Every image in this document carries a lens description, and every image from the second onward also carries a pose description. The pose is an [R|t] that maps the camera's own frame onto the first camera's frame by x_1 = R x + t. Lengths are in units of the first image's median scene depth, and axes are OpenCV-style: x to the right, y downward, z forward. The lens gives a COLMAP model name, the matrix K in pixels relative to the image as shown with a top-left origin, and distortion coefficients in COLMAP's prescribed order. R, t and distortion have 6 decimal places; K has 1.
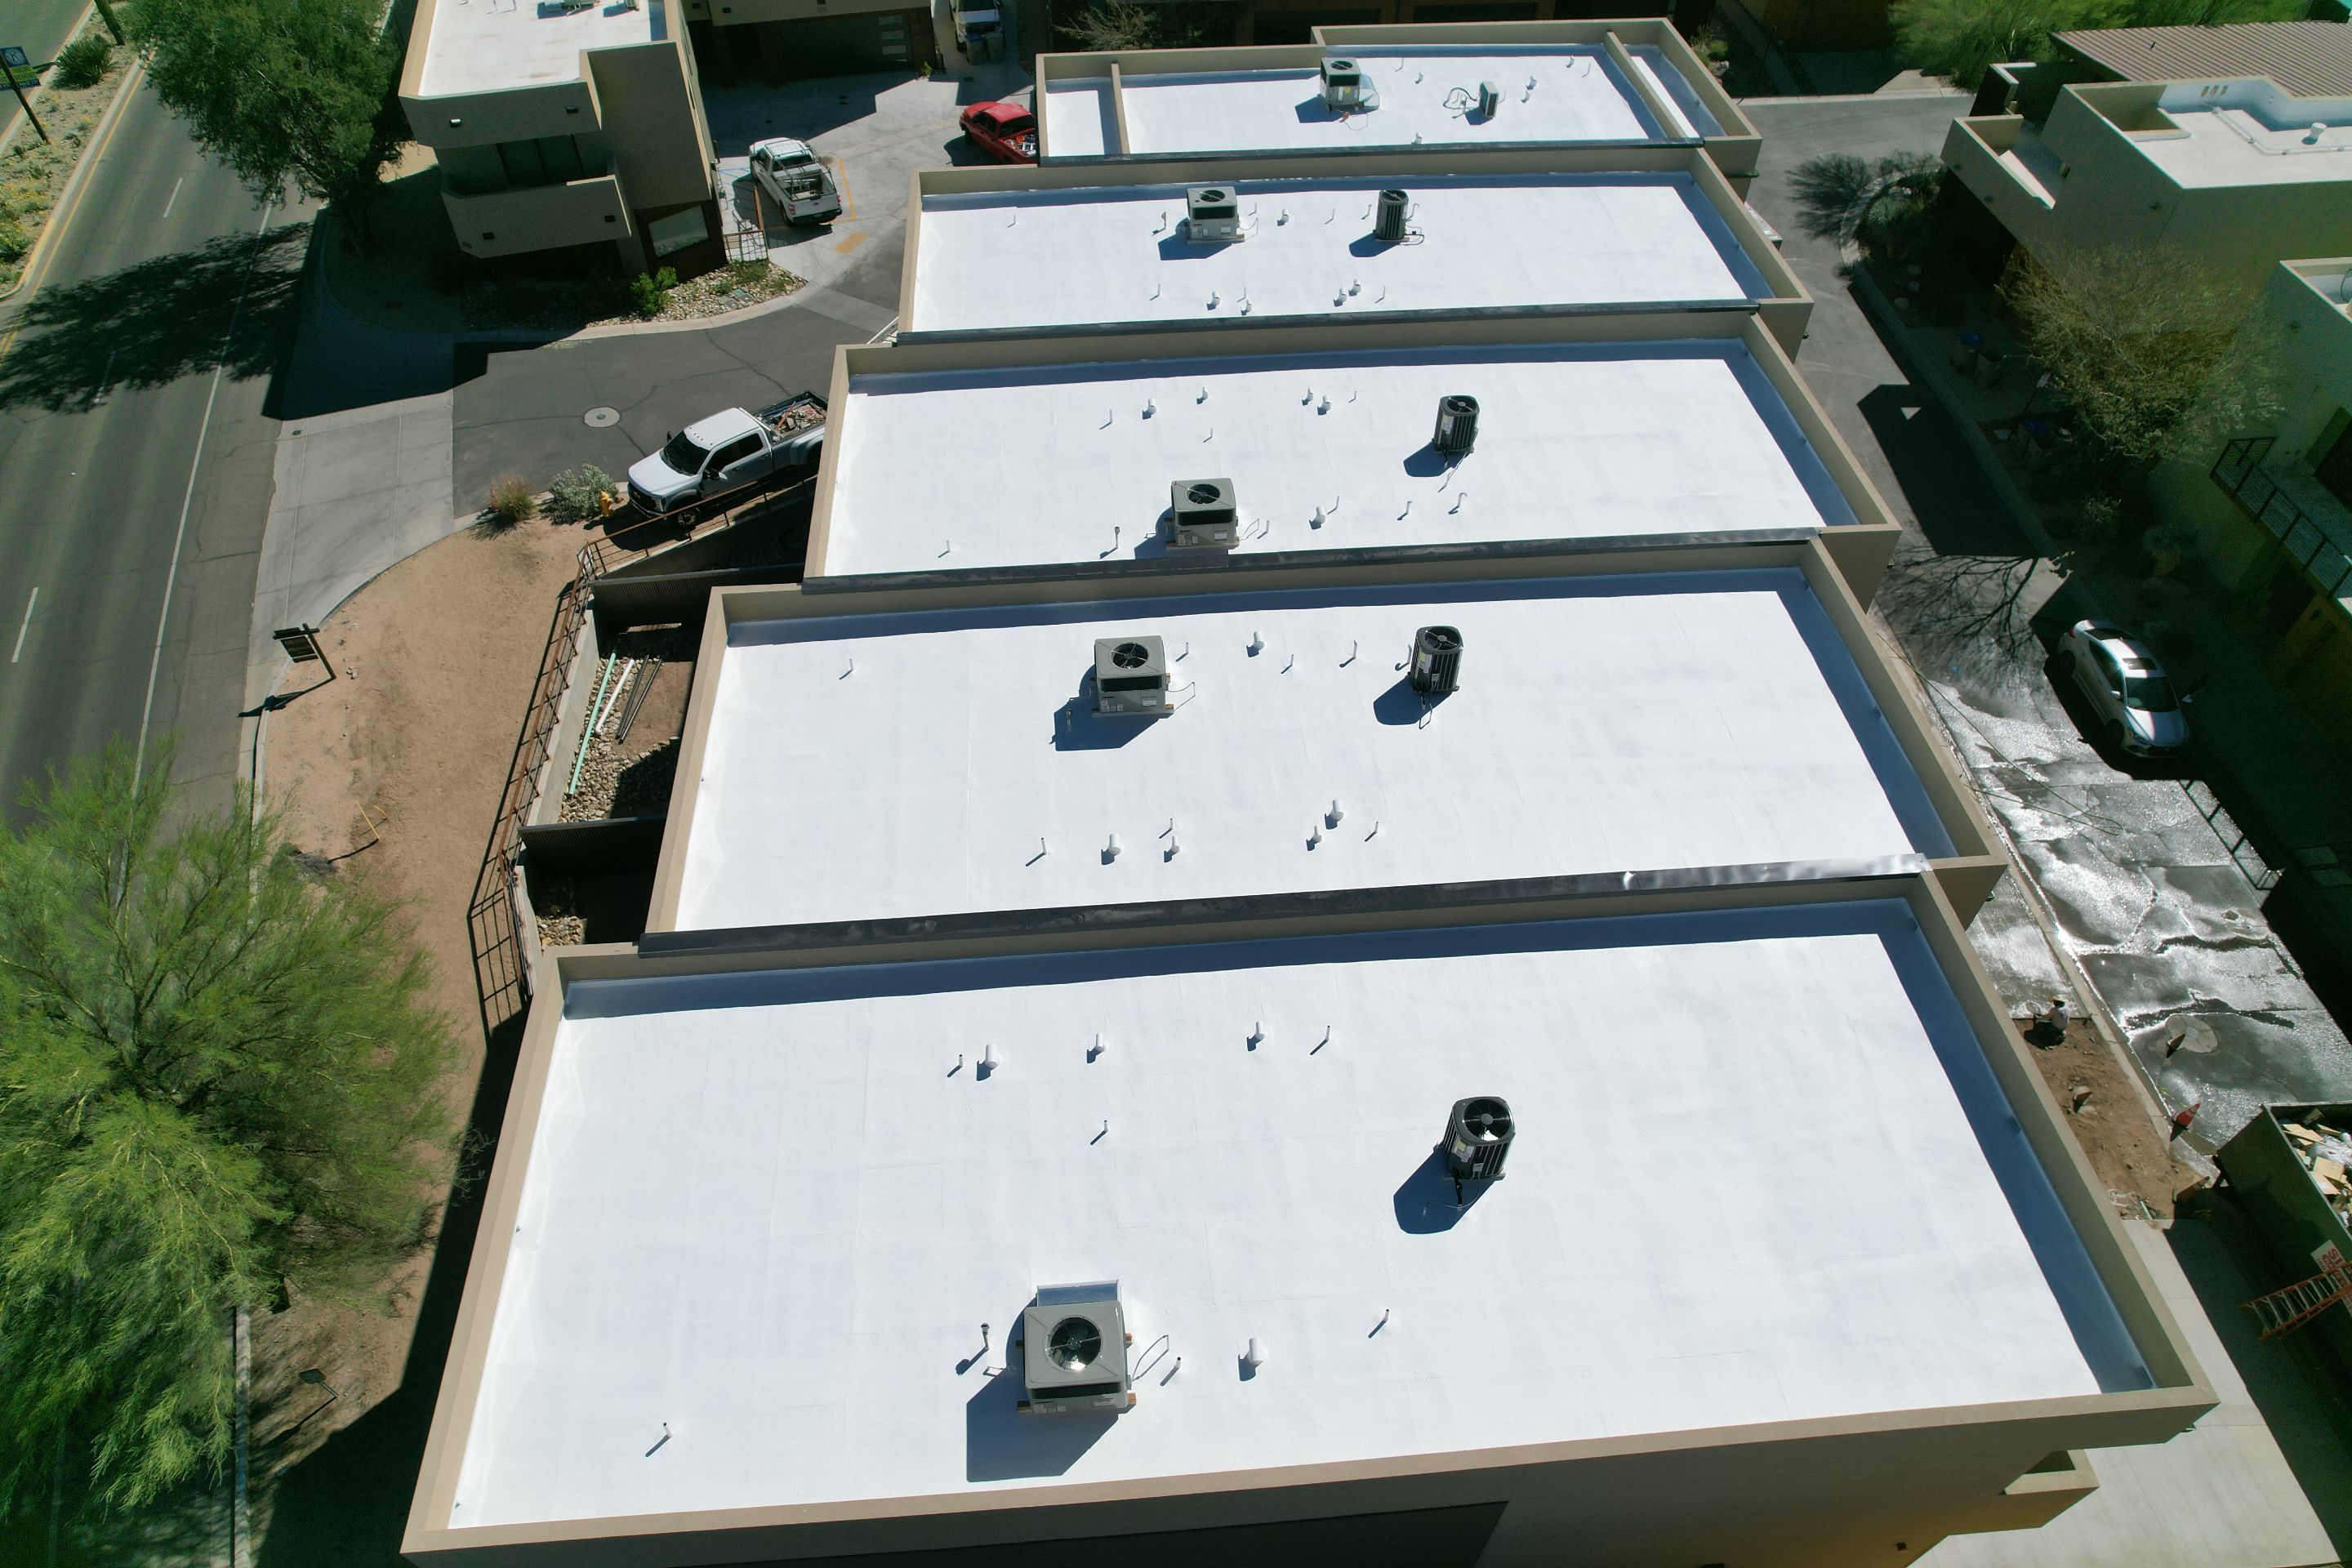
lens RADIAL K [[1503.4, 0, 1164.3], [0, 1503.4, 785.4], [0, 0, 1]] dist [-0.075749, 0.070836]
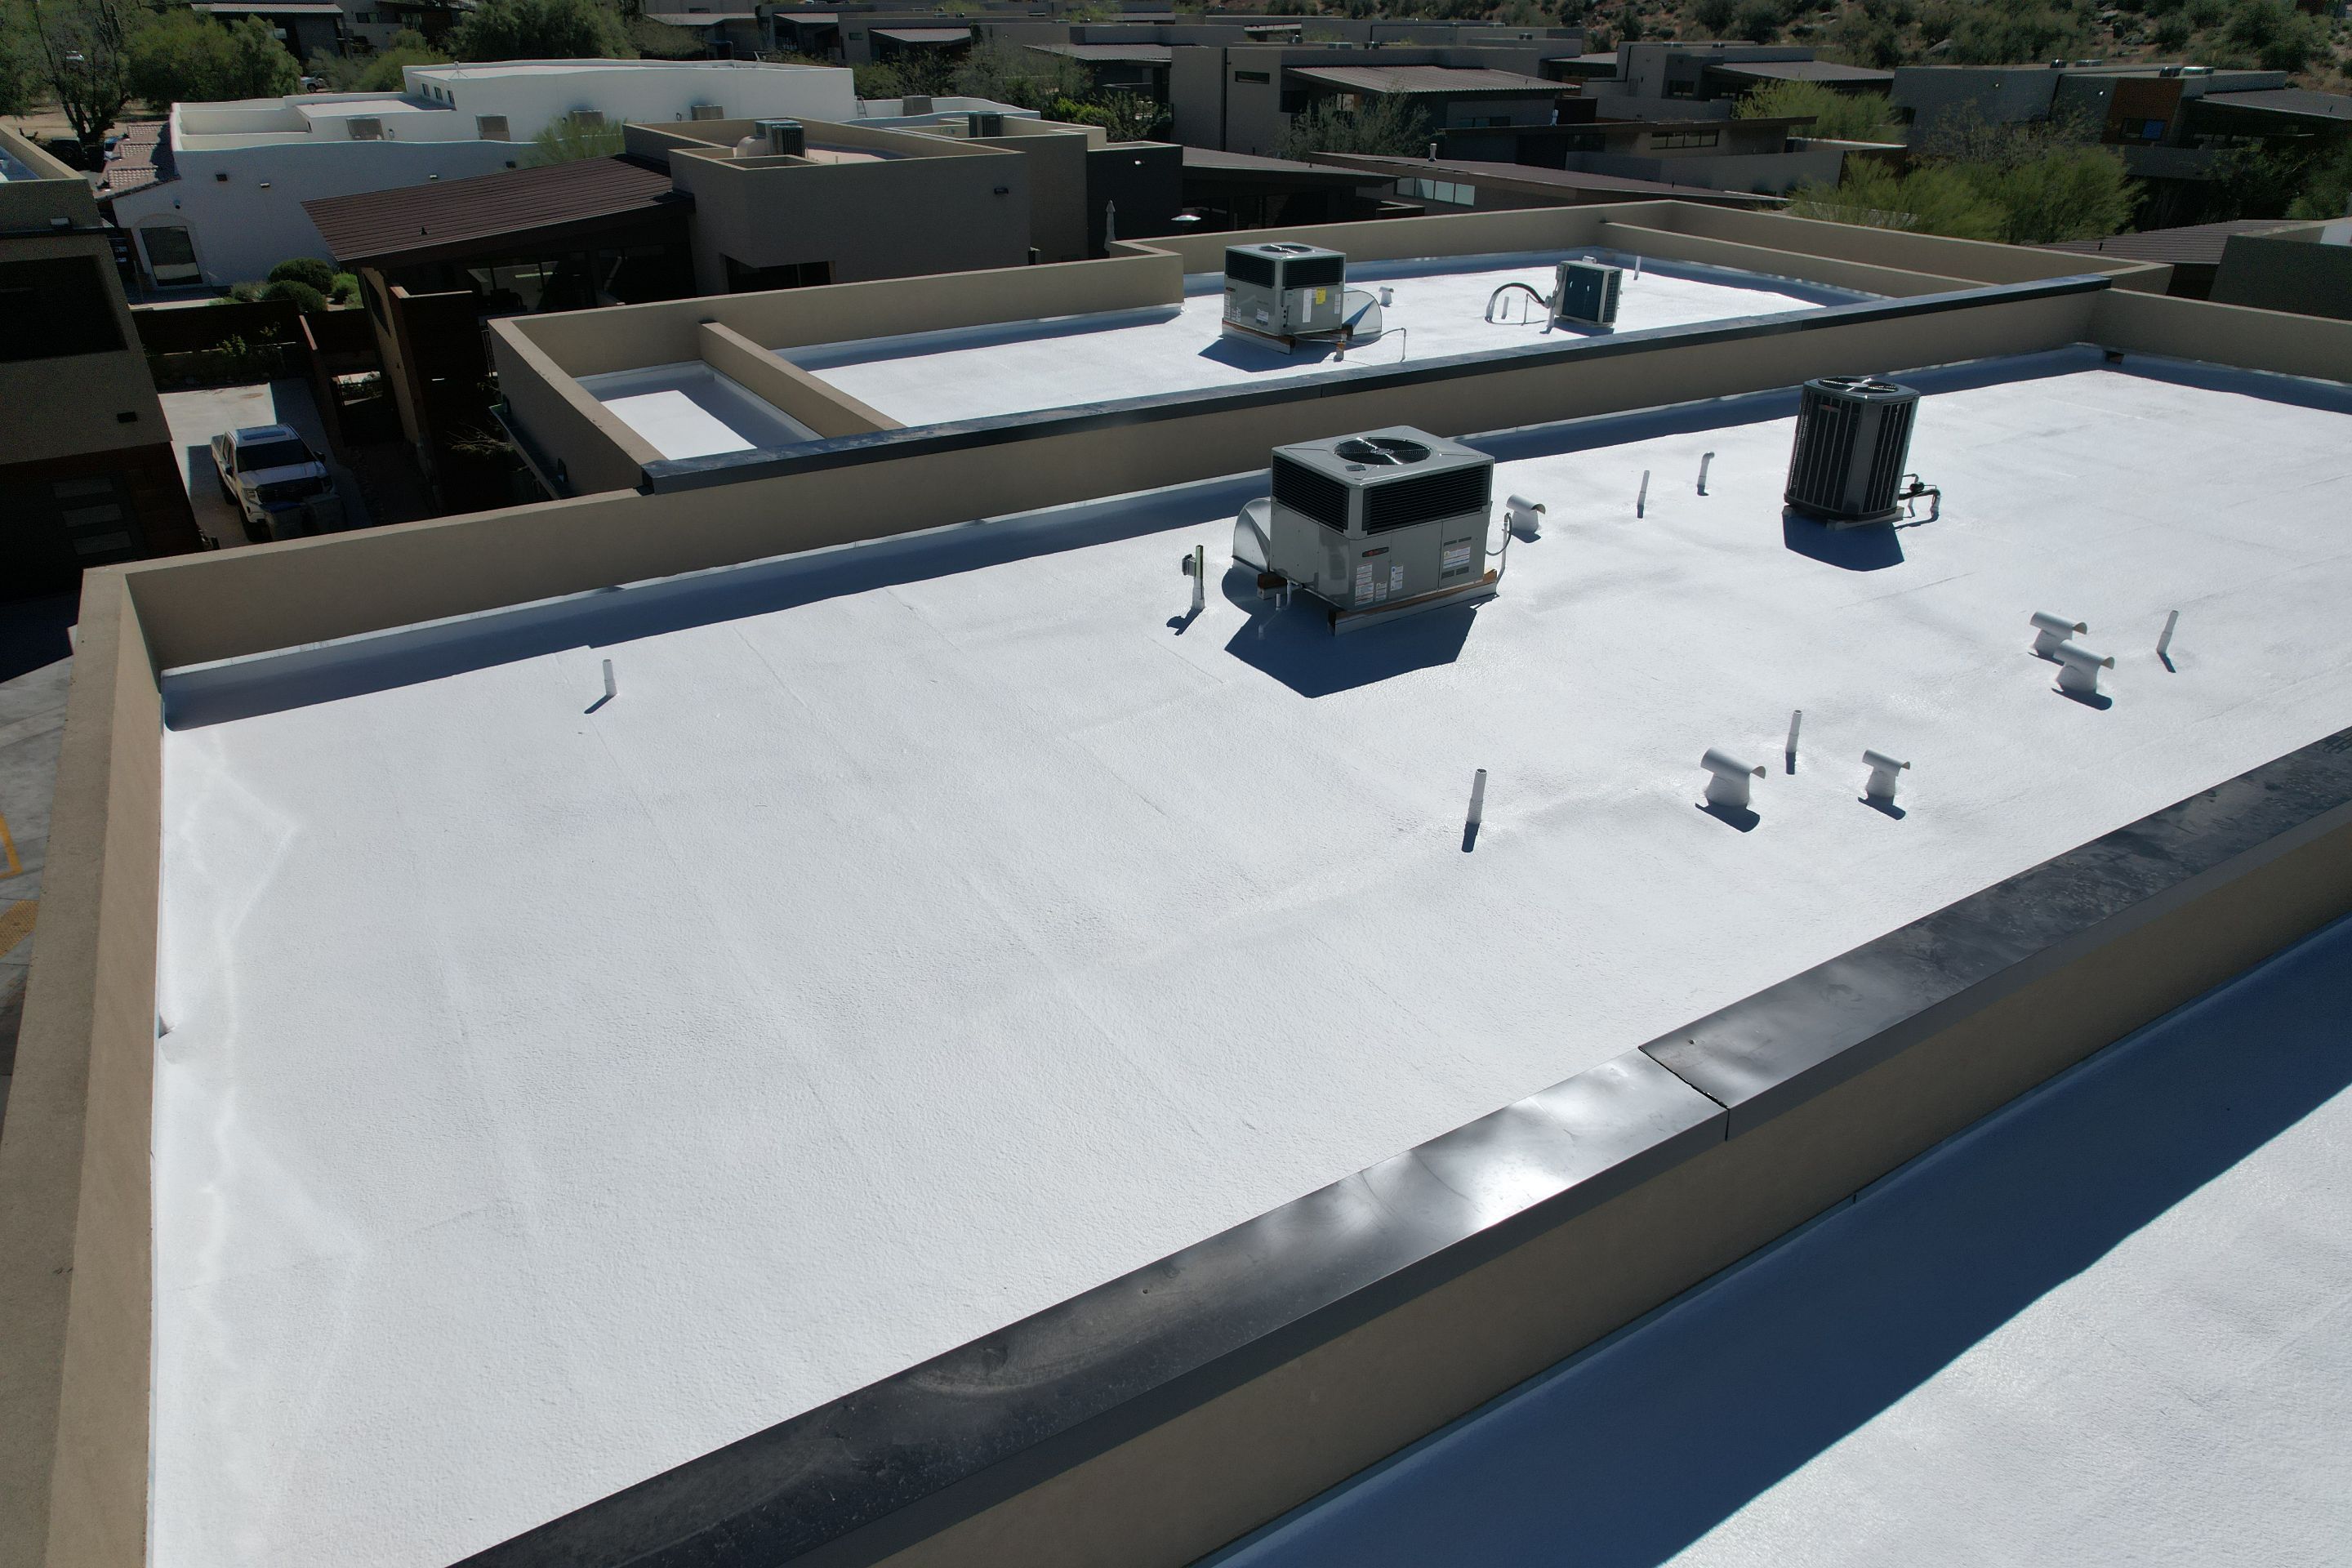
lens RADIAL K [[1503.4, 0, 1185.6], [0, 1503.4, 789.8], [0, 0, 1]] dist [-0.075749, 0.070836]
pose [[0.891583, -0.206977, 0.402791, -0.112616], [0.330753, 0.905158, -0.267004, -0.257418], [-0.309326, 0.371280, 0.875482, 0.732927]]
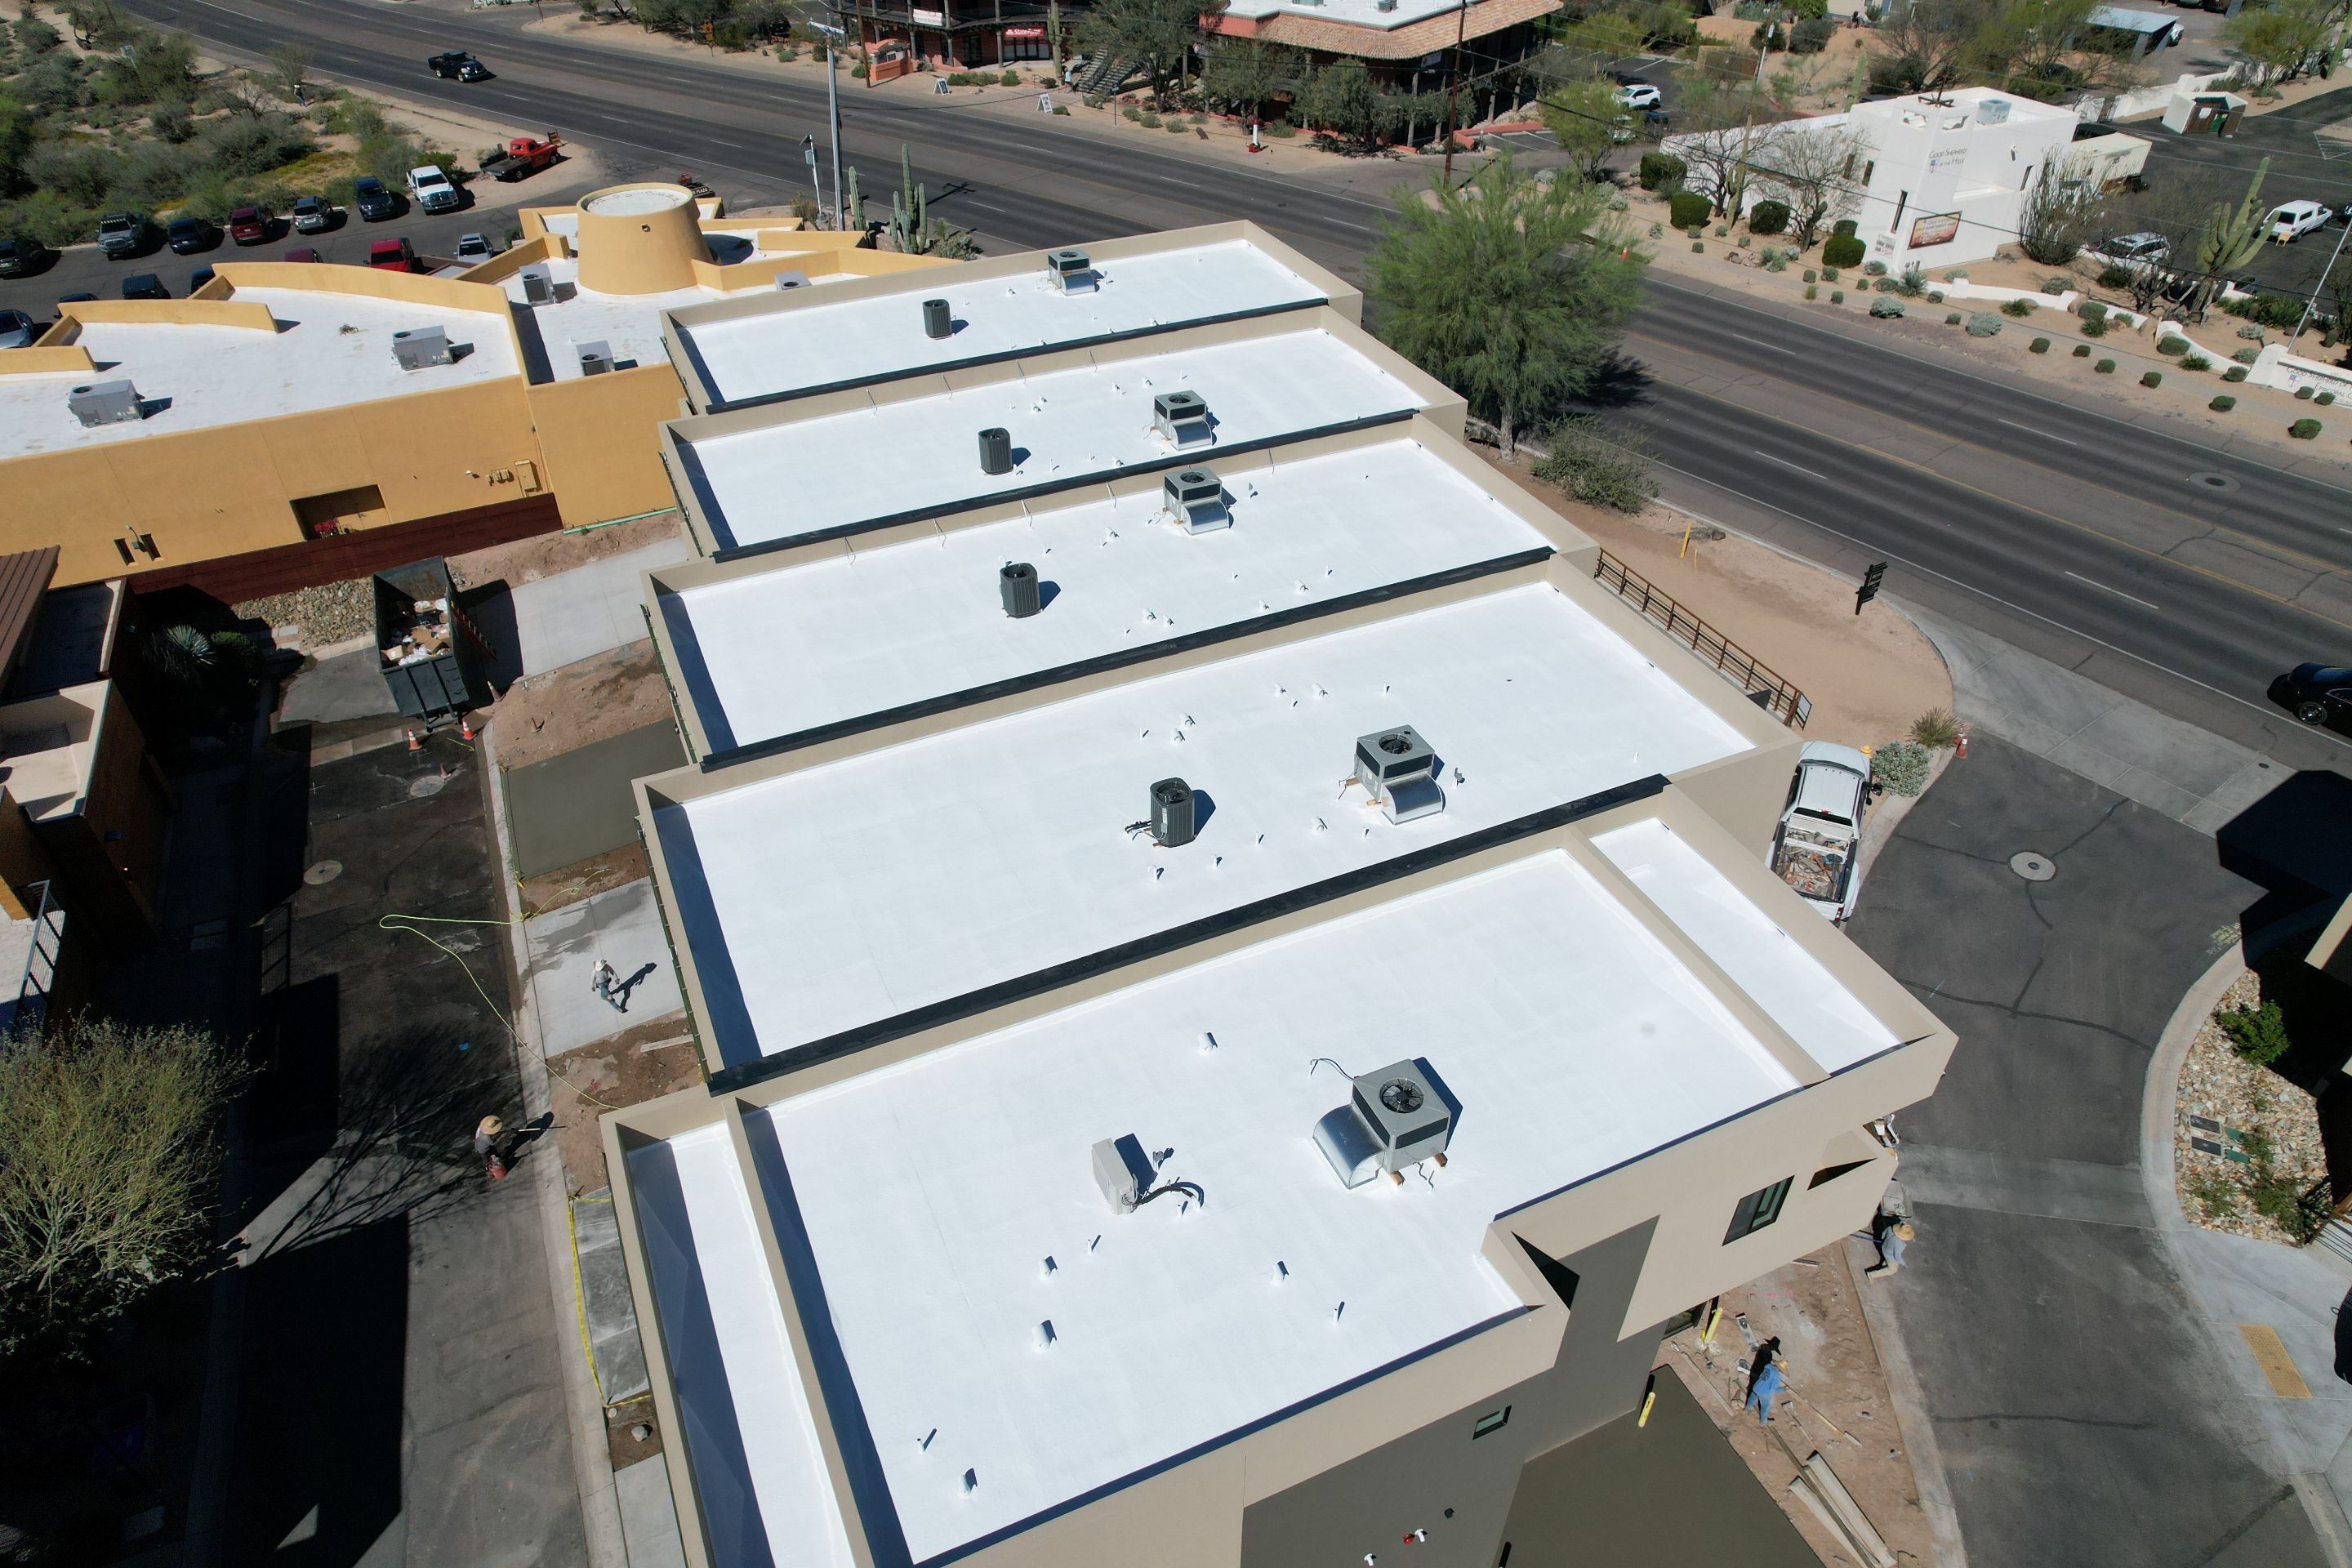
lens RADIAL K [[1503.4, 0, 1172.6], [0, 1503.4, 803.7], [0, 0, 1]] dist [-0.075749, 0.070836]
pose [[-0.940365, 0.219493, -0.259877, 0.319938], [-0.245495, 0.090932, 0.965124, -1.021510], [0.235469, 0.971367, -0.031625, 0.946298]]
